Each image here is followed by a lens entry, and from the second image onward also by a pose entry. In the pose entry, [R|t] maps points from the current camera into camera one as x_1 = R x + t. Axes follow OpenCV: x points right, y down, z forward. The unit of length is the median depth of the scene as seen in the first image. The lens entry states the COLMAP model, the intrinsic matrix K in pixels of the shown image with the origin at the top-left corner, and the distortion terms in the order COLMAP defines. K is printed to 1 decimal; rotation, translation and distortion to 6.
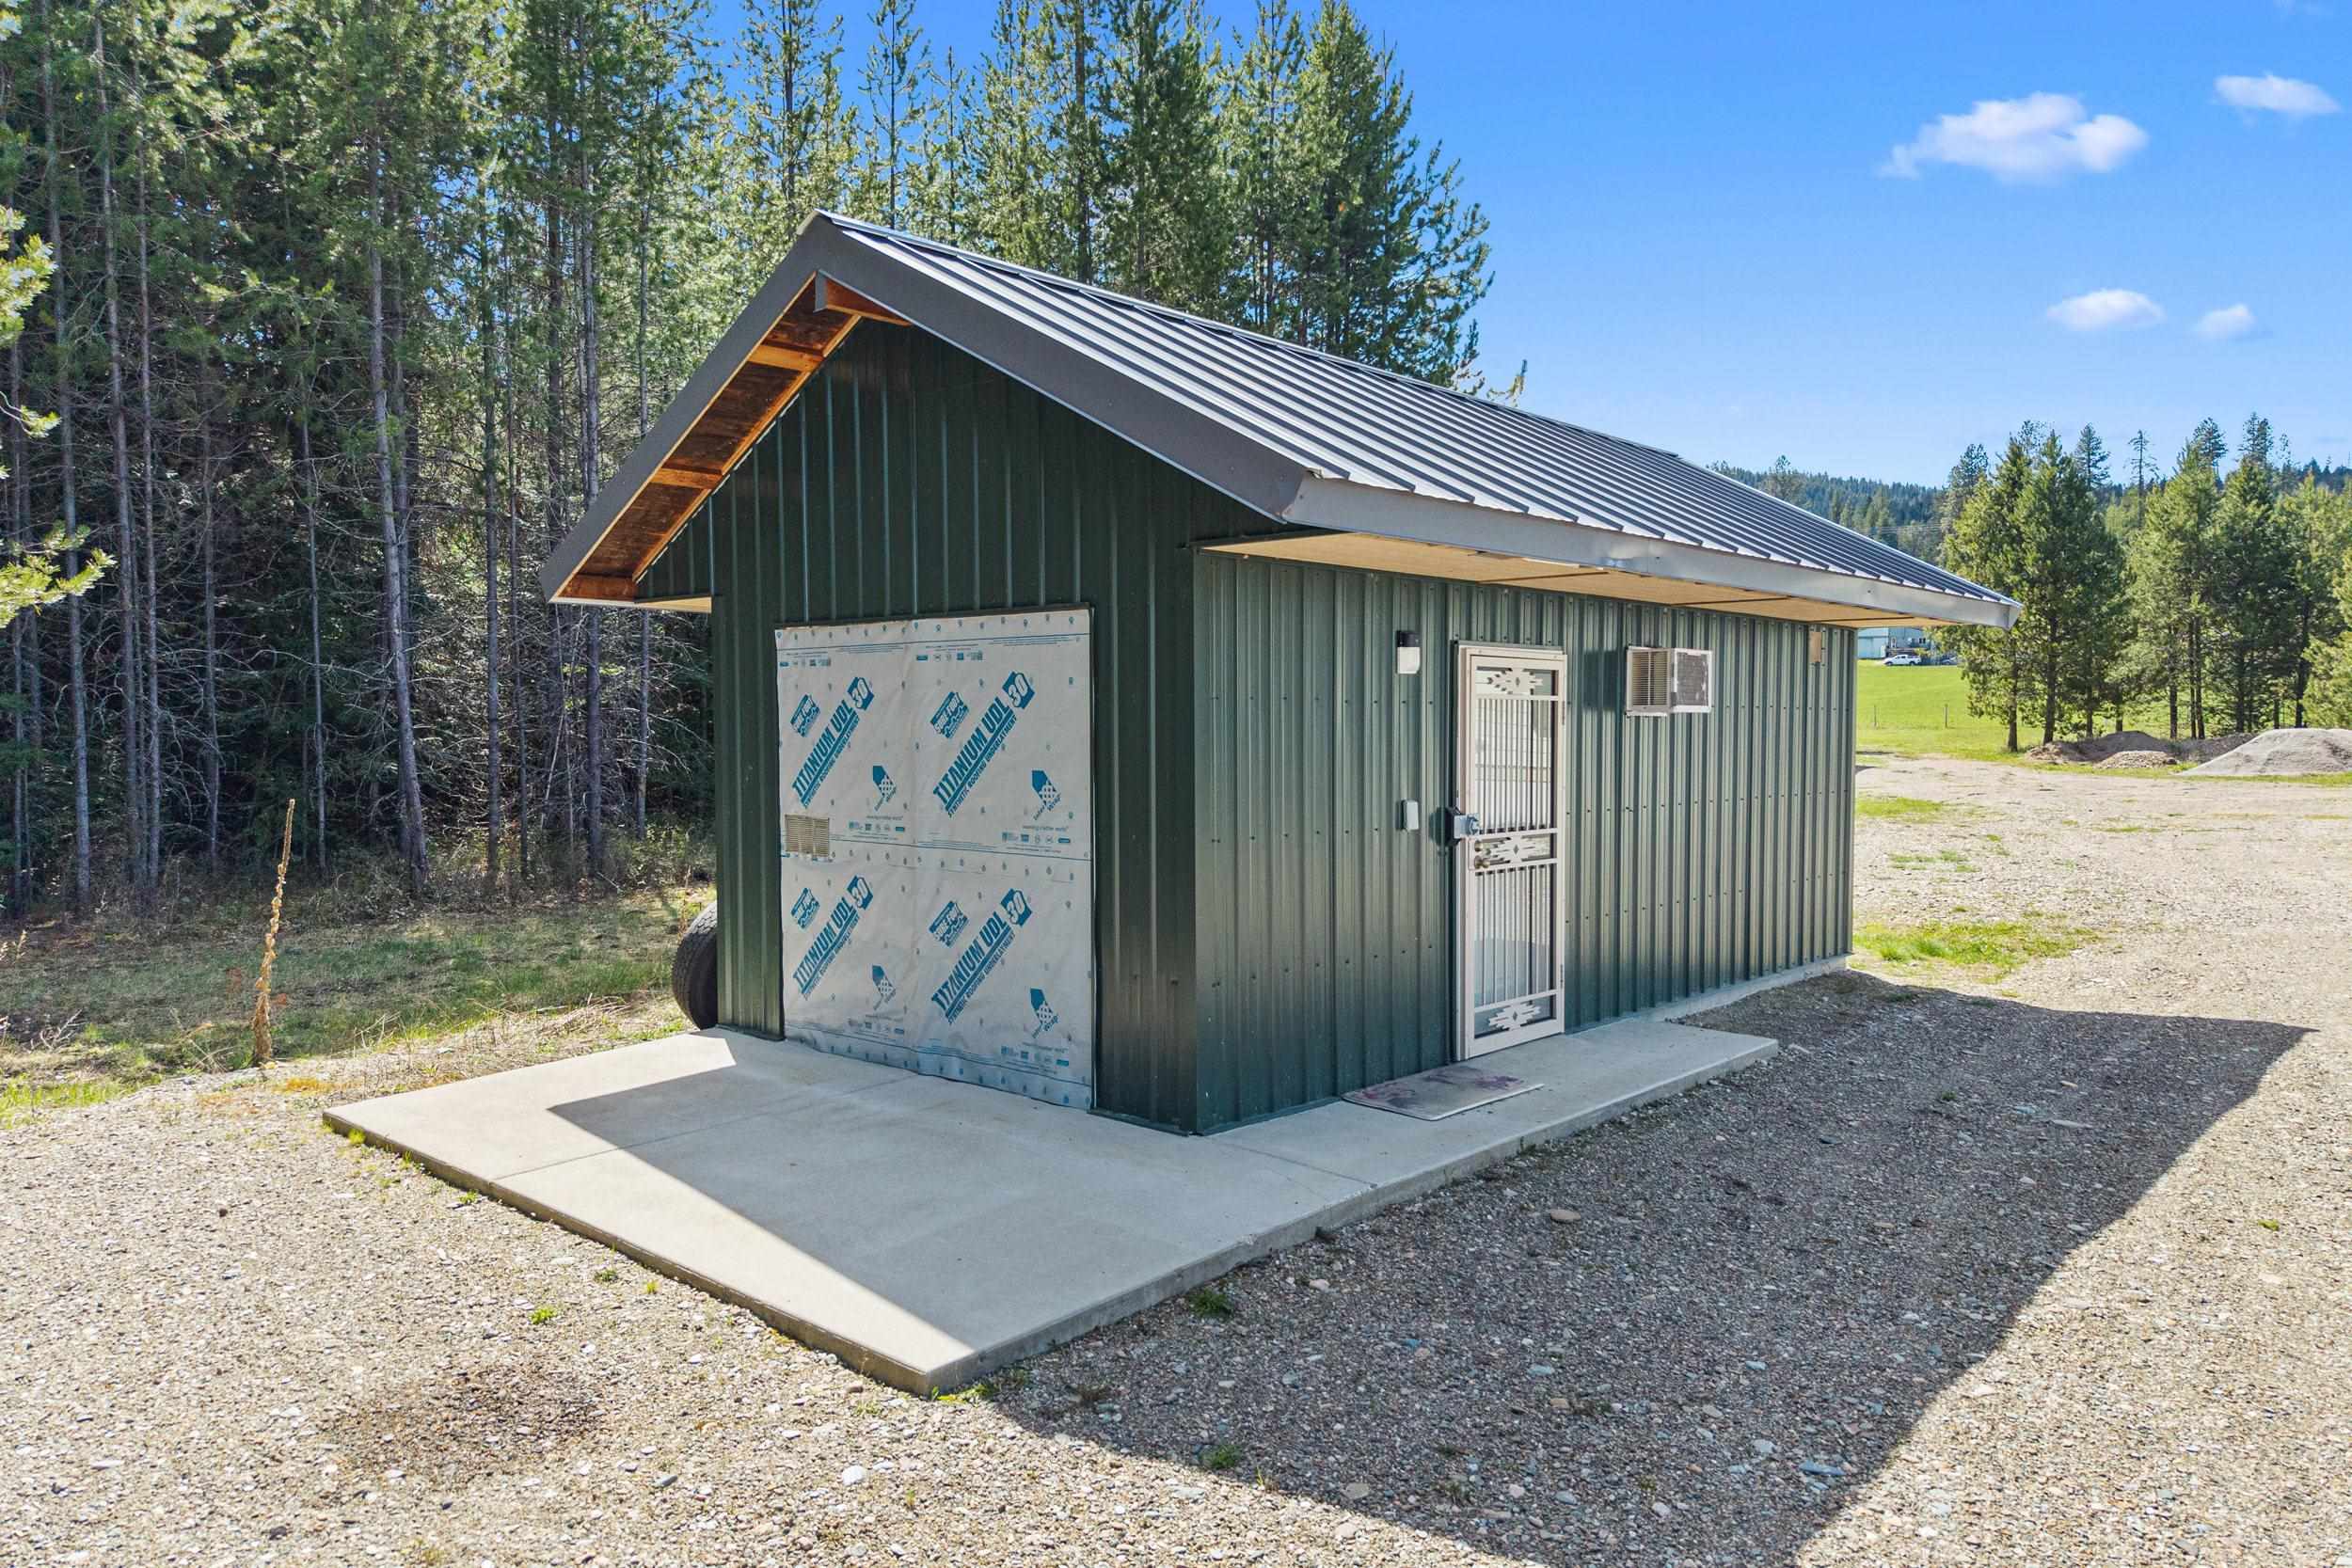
lens RADIAL K [[1585.2, 0, 1175.6], [0, 1585.2, 745.7], [0, 0, 1]] dist [0.020289, -0.008750]
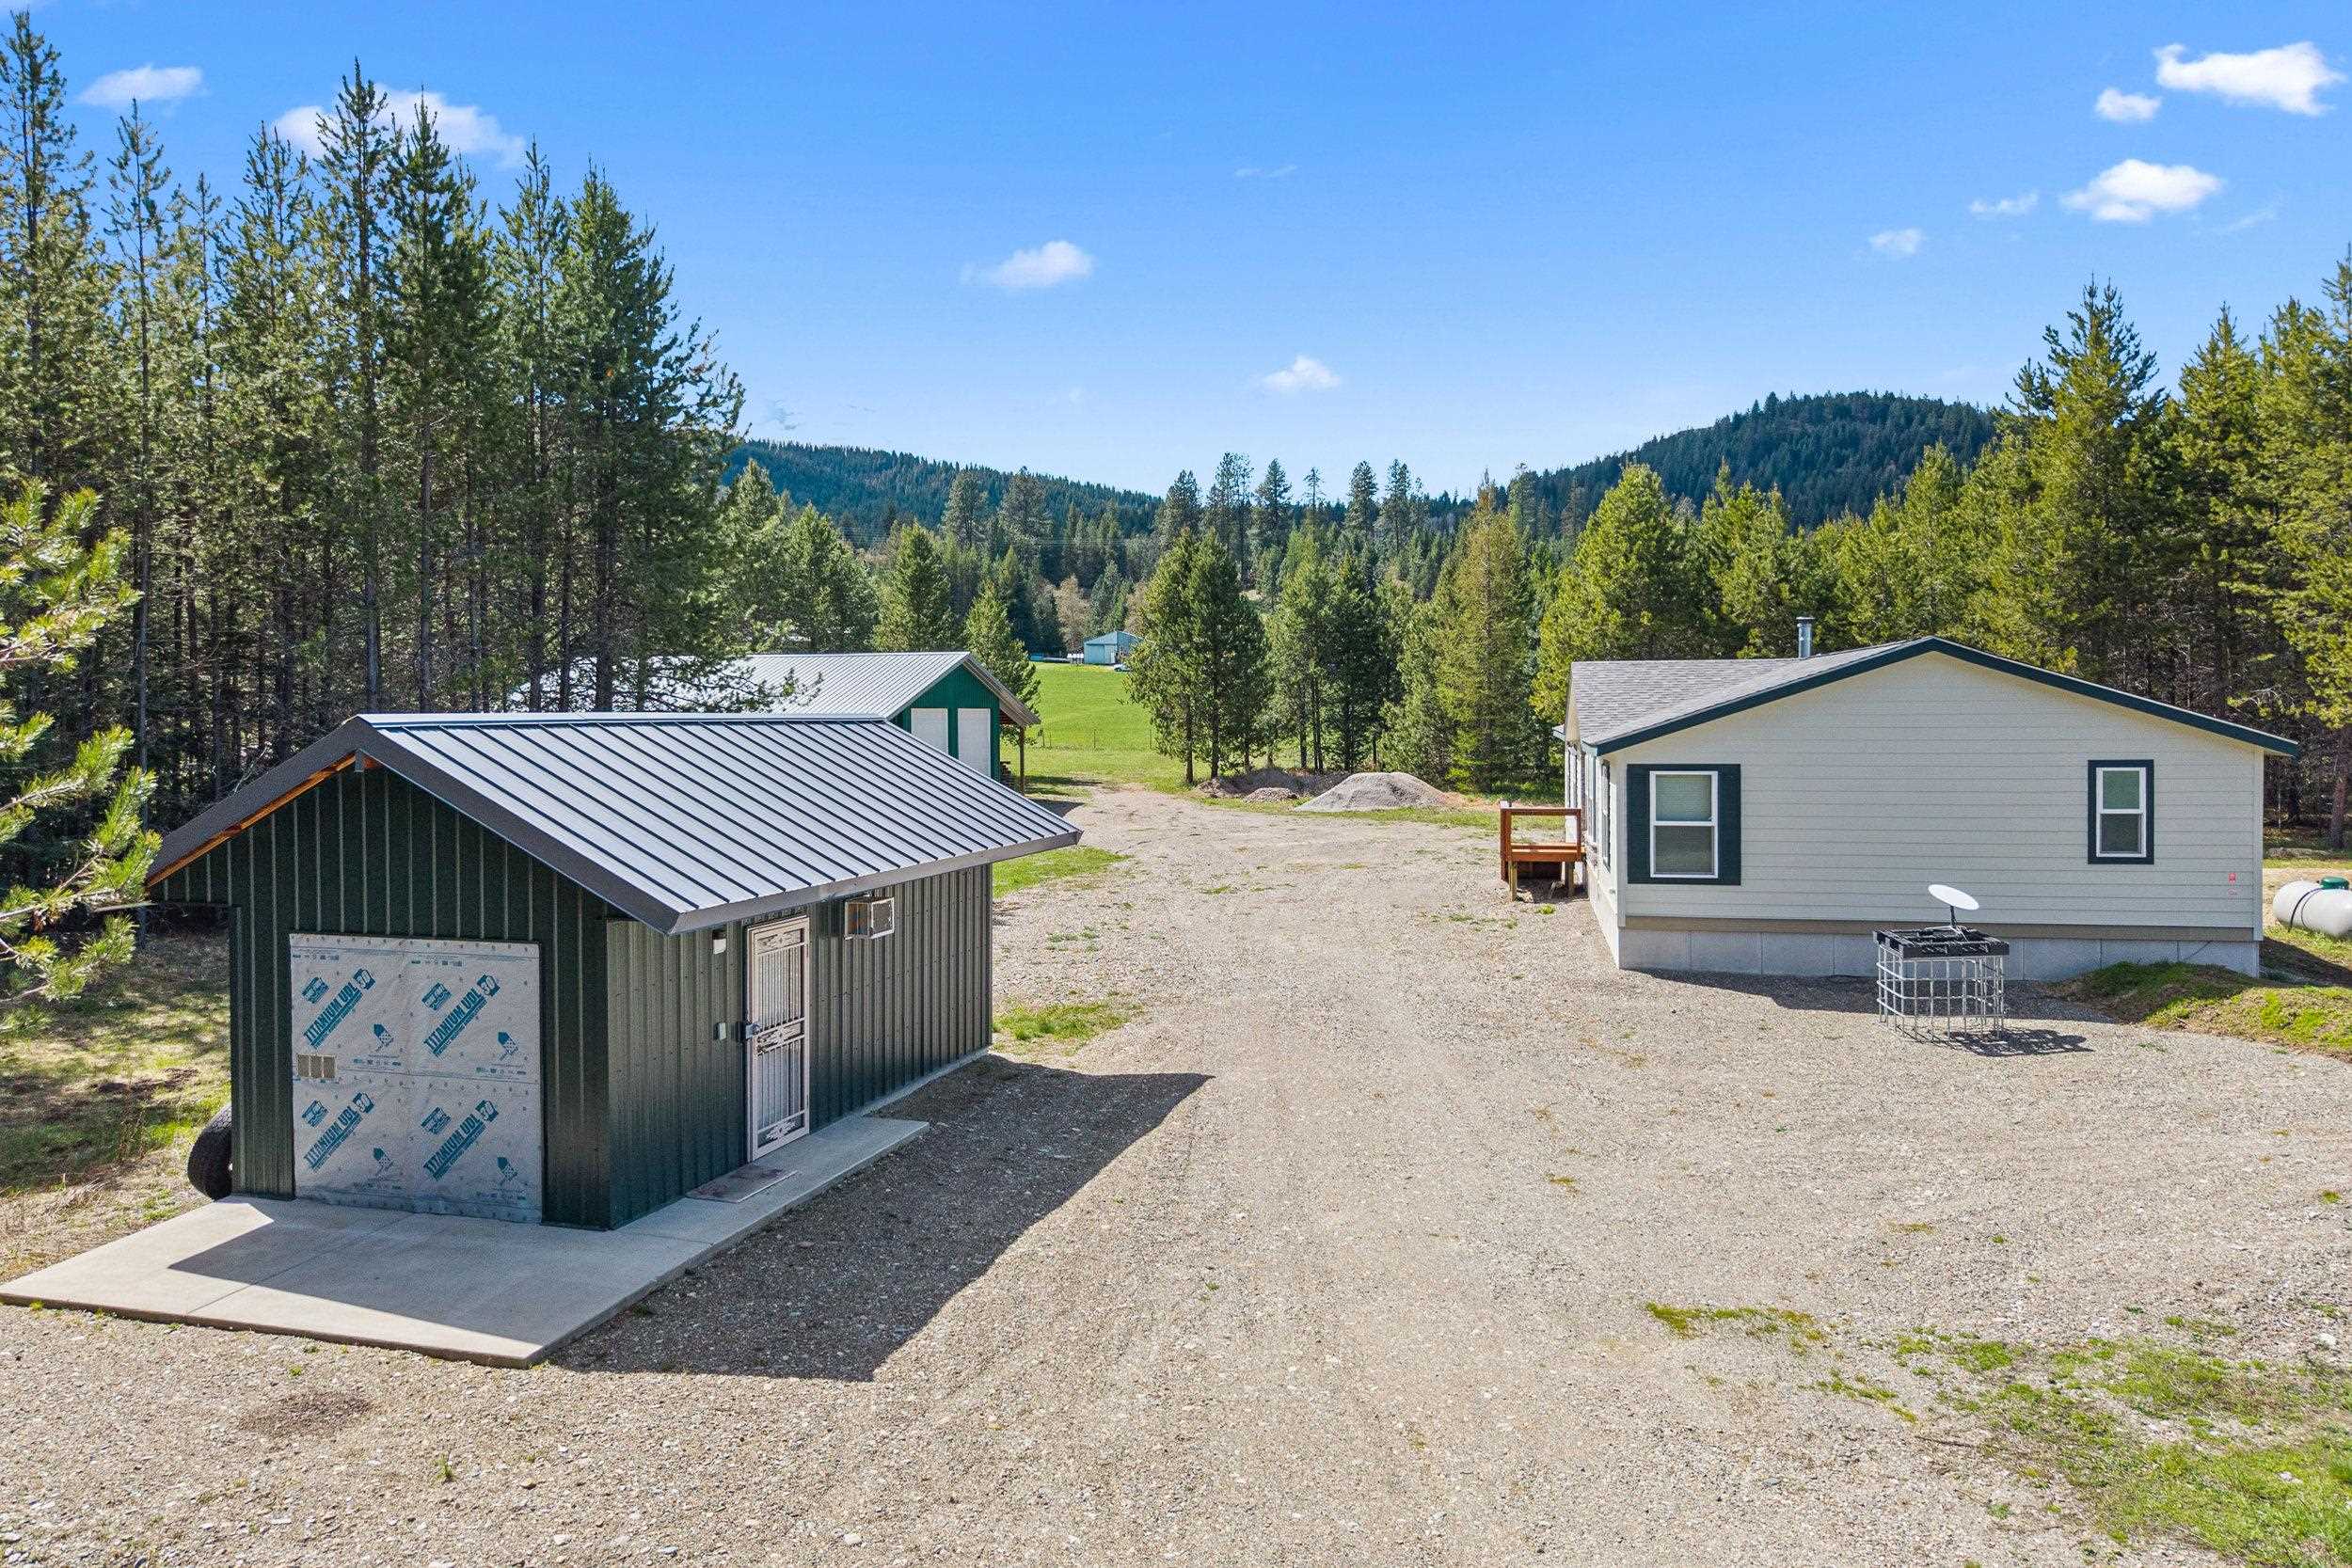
lens RADIAL K [[1628.5, 0, 1176.0], [0, 1628.5, 784.0], [0, 0, 1]] dist [0.046906, -0.034514]
pose [[0.898808, -0.018254, 0.437962, -0.198296], [0.005352, 0.999515, 0.030676, -0.295268], [-0.438310, -0.025227, 0.898470, -0.896263]]
